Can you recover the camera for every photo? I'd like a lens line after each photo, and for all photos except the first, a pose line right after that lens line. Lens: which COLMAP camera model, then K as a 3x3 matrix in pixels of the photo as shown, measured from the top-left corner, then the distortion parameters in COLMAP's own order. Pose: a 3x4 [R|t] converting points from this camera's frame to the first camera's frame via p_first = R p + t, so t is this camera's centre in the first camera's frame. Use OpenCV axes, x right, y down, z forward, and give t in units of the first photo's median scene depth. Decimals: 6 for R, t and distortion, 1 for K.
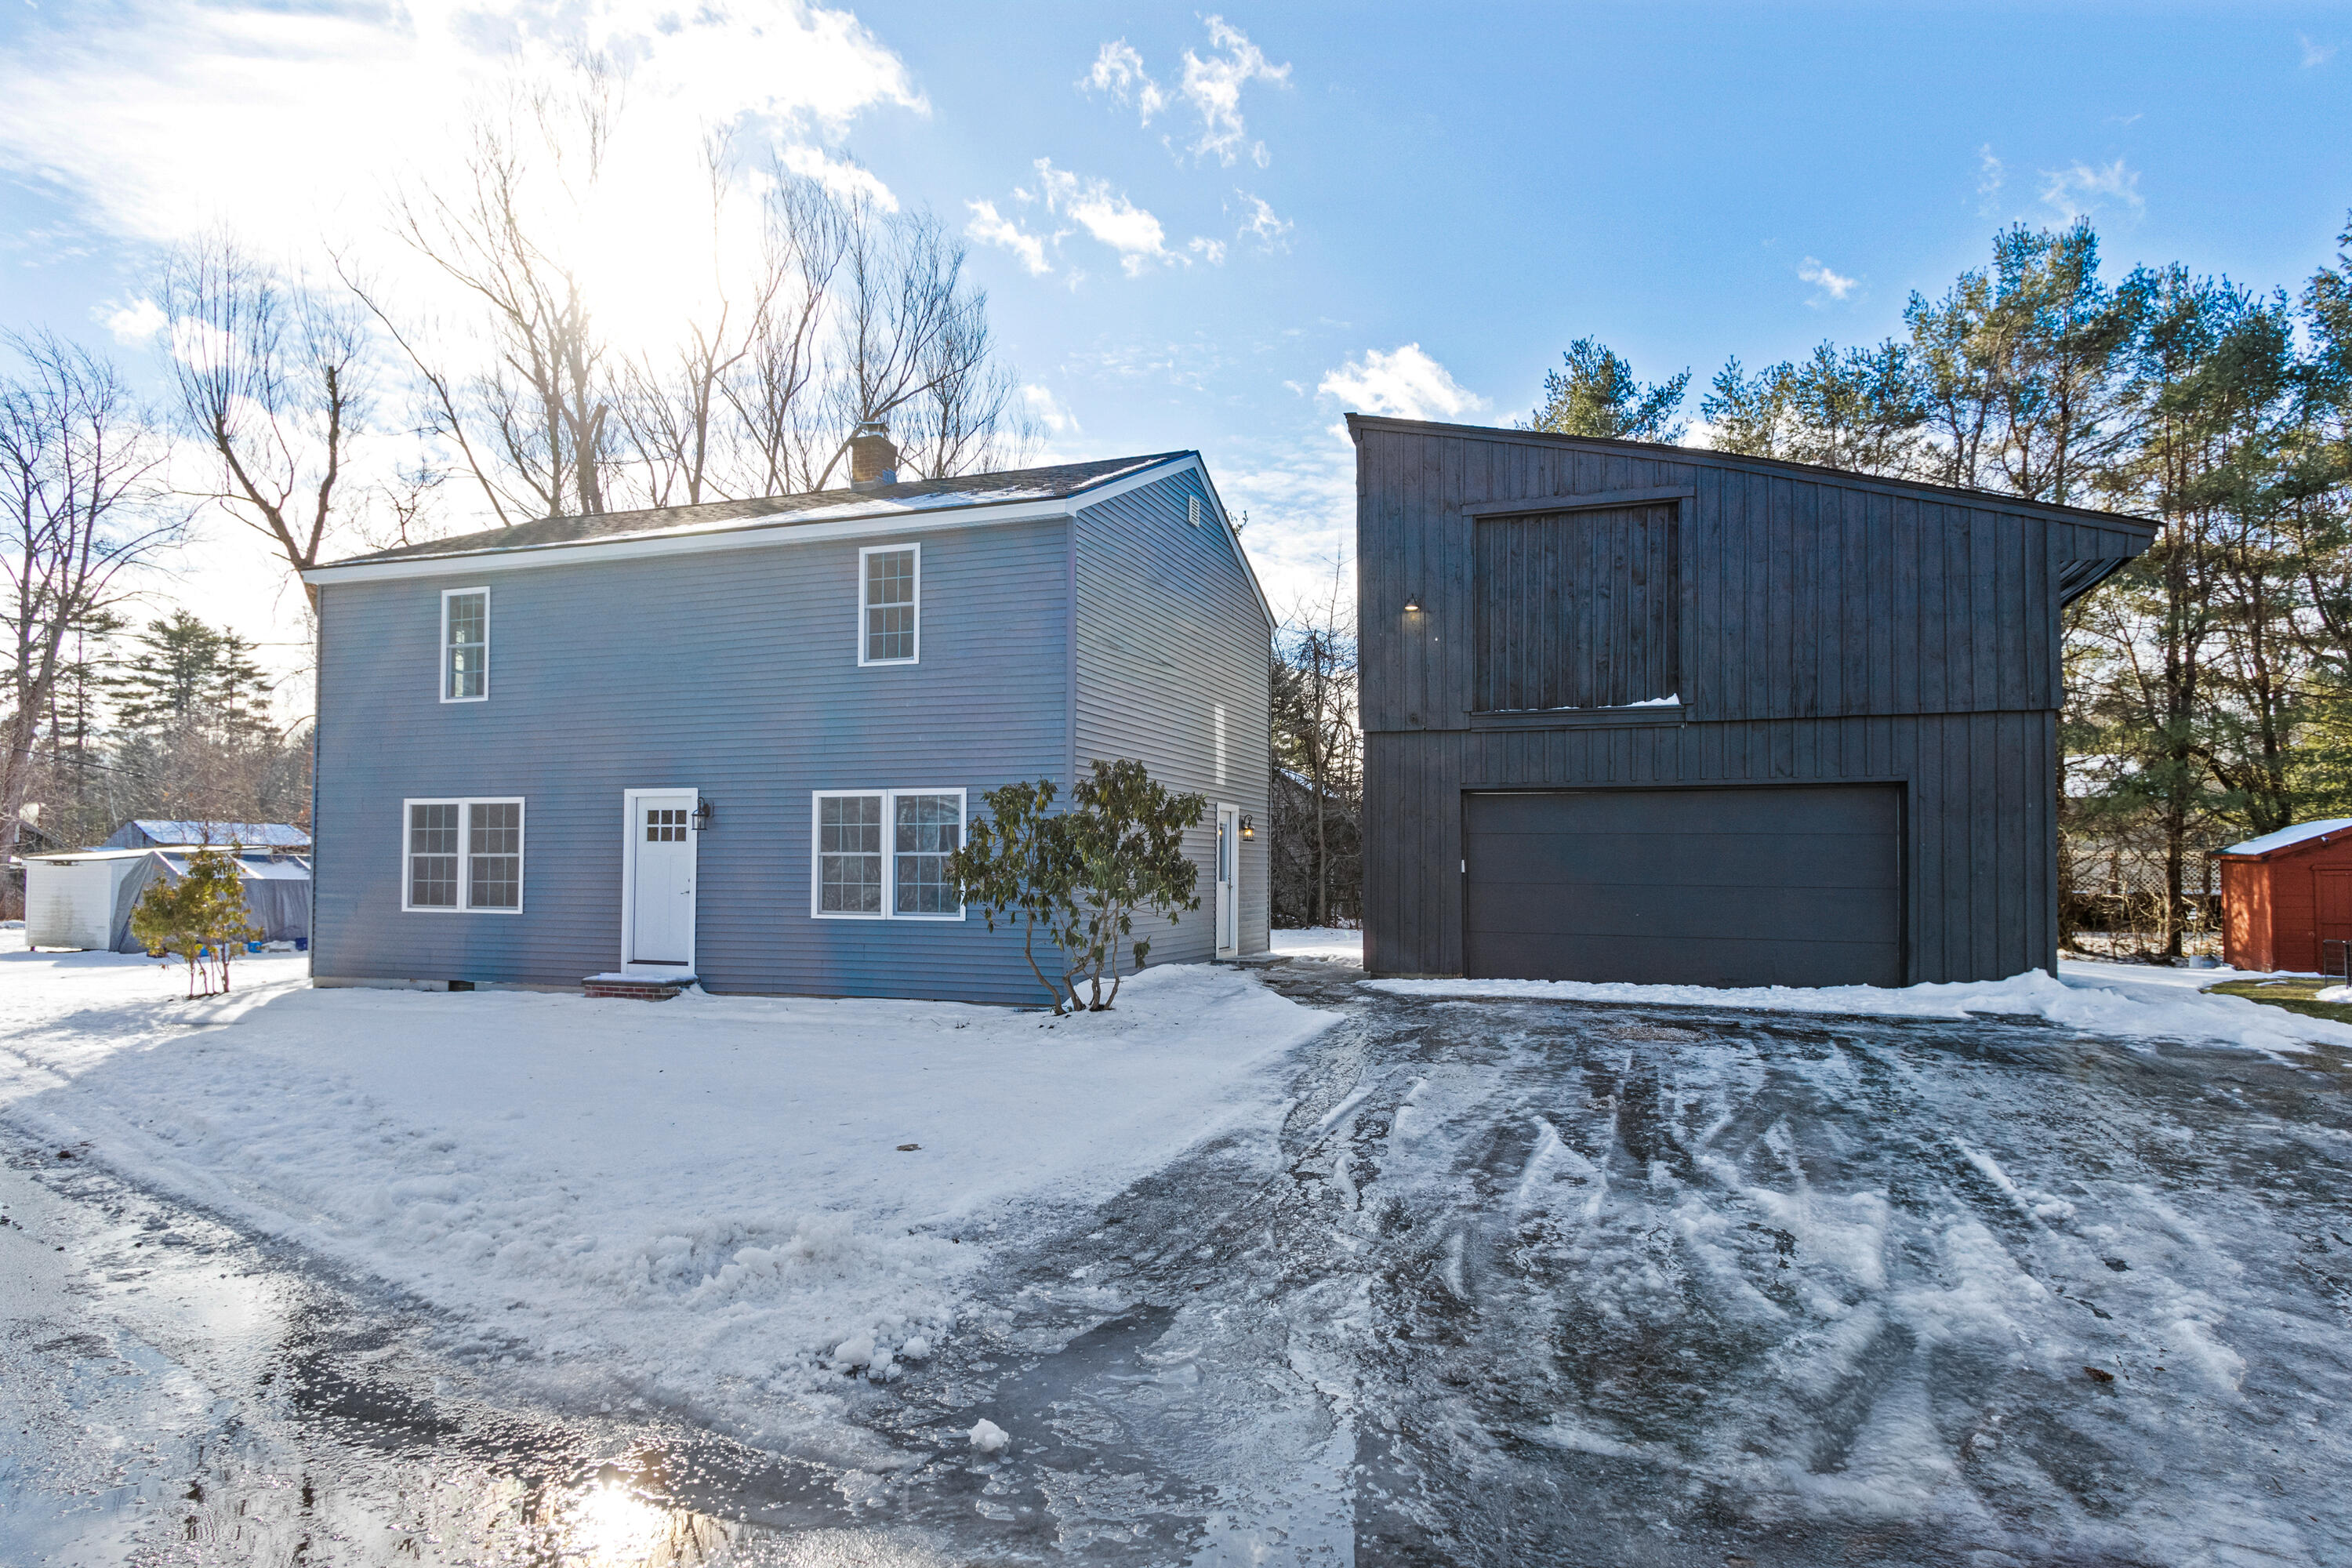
lens RADIAL K [[1300.1, 0, 1185.7], [0, 1300.1, 838.2], [0, 0, 1]] dist [0.006307, -0.004081]
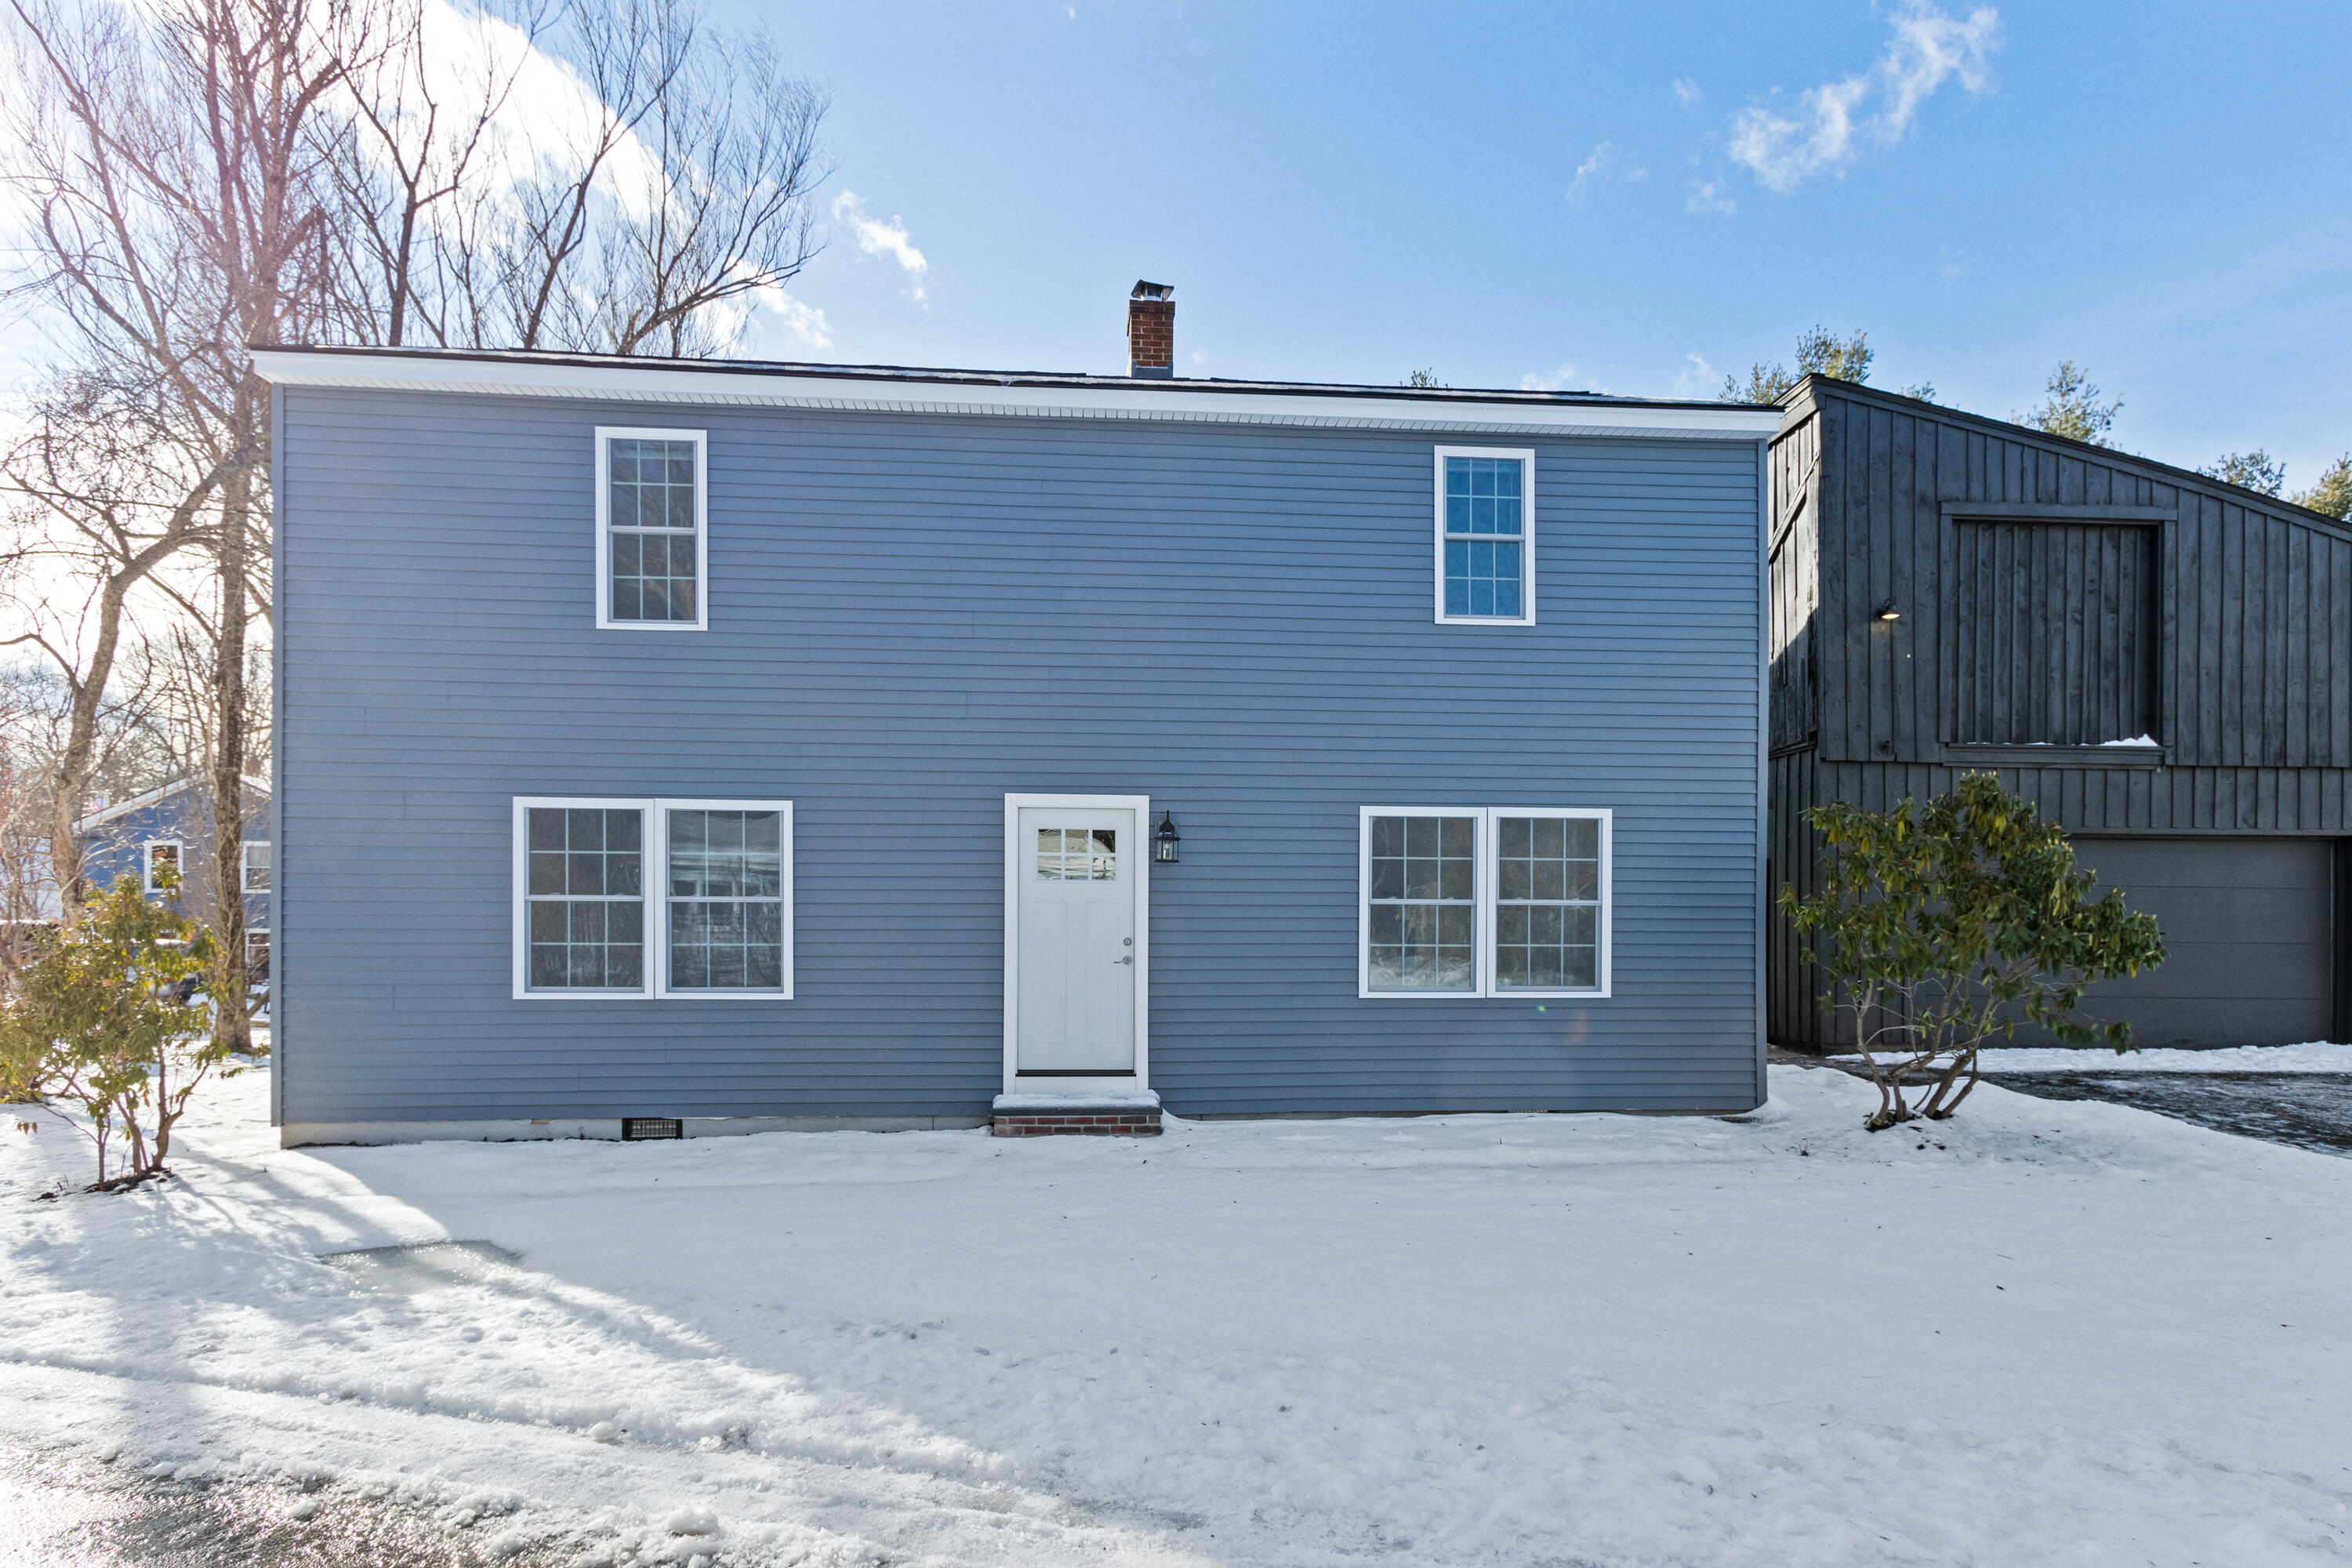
lens RADIAL K [[1345.8, 0, 1182.7], [0, 1345.8, 924.8], [0, 0, 1]] dist [-0.005040, -0.000141]
pose [[0.915109, 0.000061, 0.403206, -0.614216], [-0.010808, 0.999644, 0.024381, 0.007877], [-0.403061, -0.026669, 0.914785, 0.388280]]
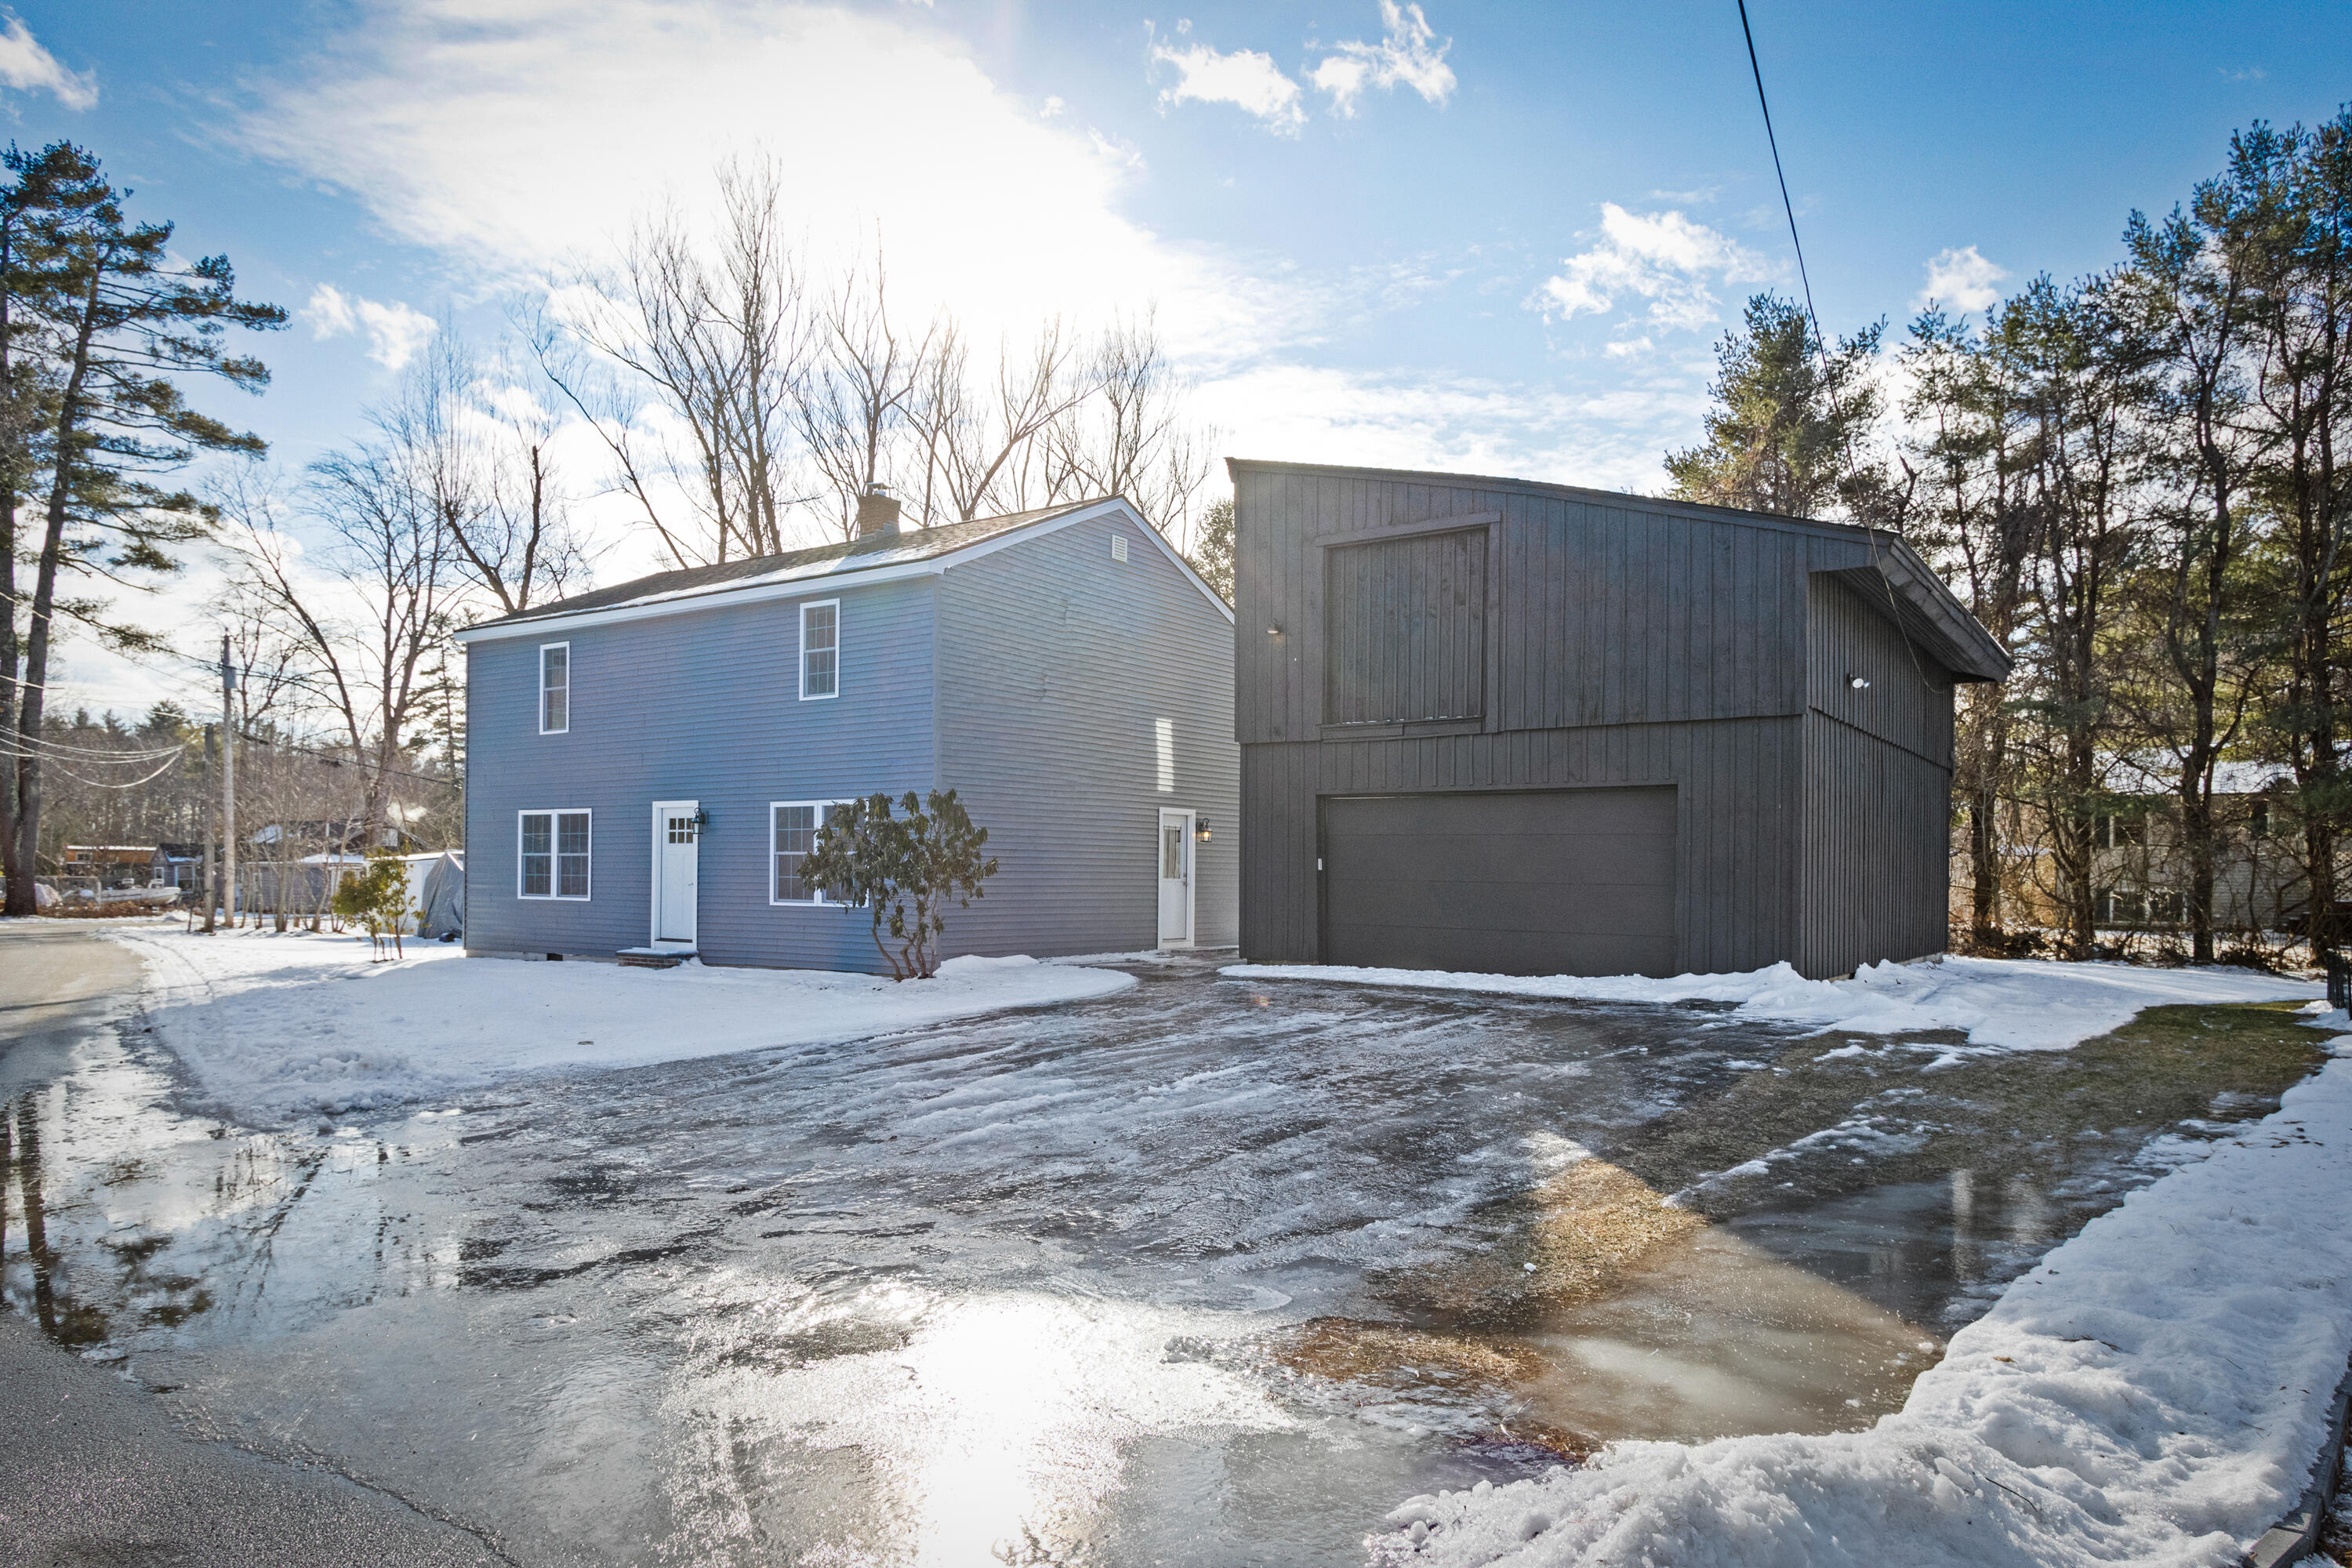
lens RADIAL K [[1428.8, 0, 1200.8], [0, 1428.8, 880.5], [0, 0, 1]] dist [0.005524, -0.004236]
pose [[0.968689, 0.004717, -0.248233, 0.426708], [0.002297, 0.999606, 0.027958, 0.000871], [0.248267, -0.027652, 0.968297, -0.207669]]
